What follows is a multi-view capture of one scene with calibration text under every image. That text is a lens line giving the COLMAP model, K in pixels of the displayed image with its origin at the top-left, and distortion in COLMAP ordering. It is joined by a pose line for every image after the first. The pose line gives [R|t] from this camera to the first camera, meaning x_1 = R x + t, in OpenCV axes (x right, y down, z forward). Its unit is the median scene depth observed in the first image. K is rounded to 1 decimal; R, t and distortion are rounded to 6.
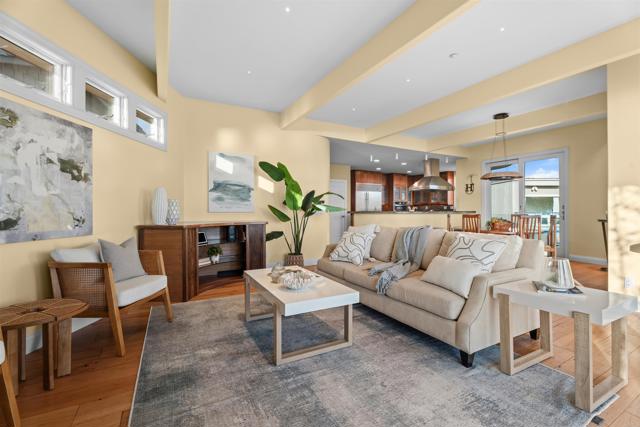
lens RADIAL K [[284.1, 0, 320.0], [0, 284.1, 213.5], [0, 0, 1]] dist [-0.000023, 0.000029]
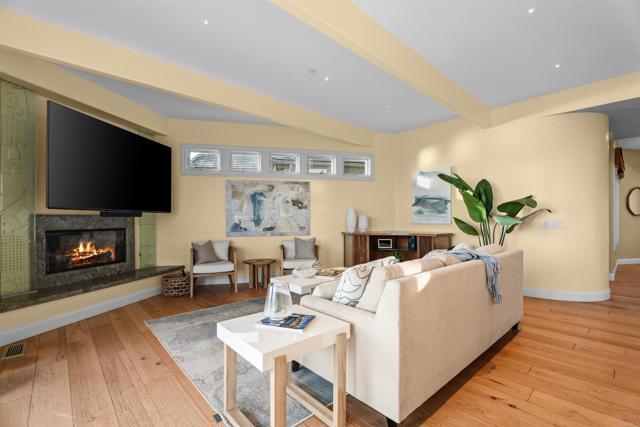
lens RADIAL K [[285.9, 0, 320.6], [0, 285.9, 222.2], [0, 0, 1]] dist [-0.000008, 0.000107]
pose [[0.234996, 0.002684, -0.971993, 1.217560], [-0.004083, 0.999990, 0.001774, -0.021547], [0.971988, 0.003552, 0.235004, 0.641167]]
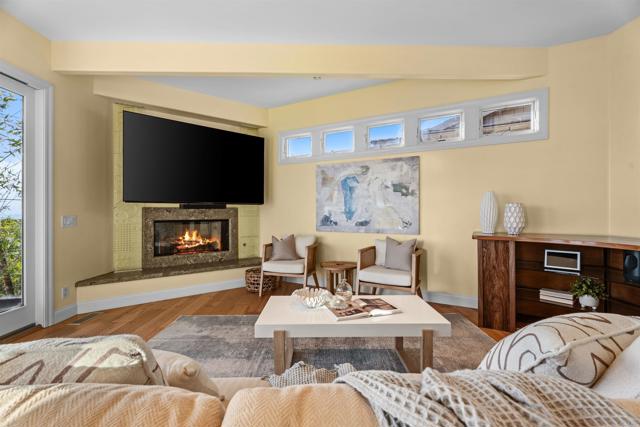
lens RADIAL K [[284.1, 0, 320.0], [0, 284.1, 213.5], [0, 0, 1]] dist [-0.000023, 0.000029]
pose [[-0.458993, 0.001736, -0.888438, 0.634901], [-0.007445, 0.999955, 0.005800, -0.031193], [0.888408, 0.009277, -0.458960, 1.269218]]
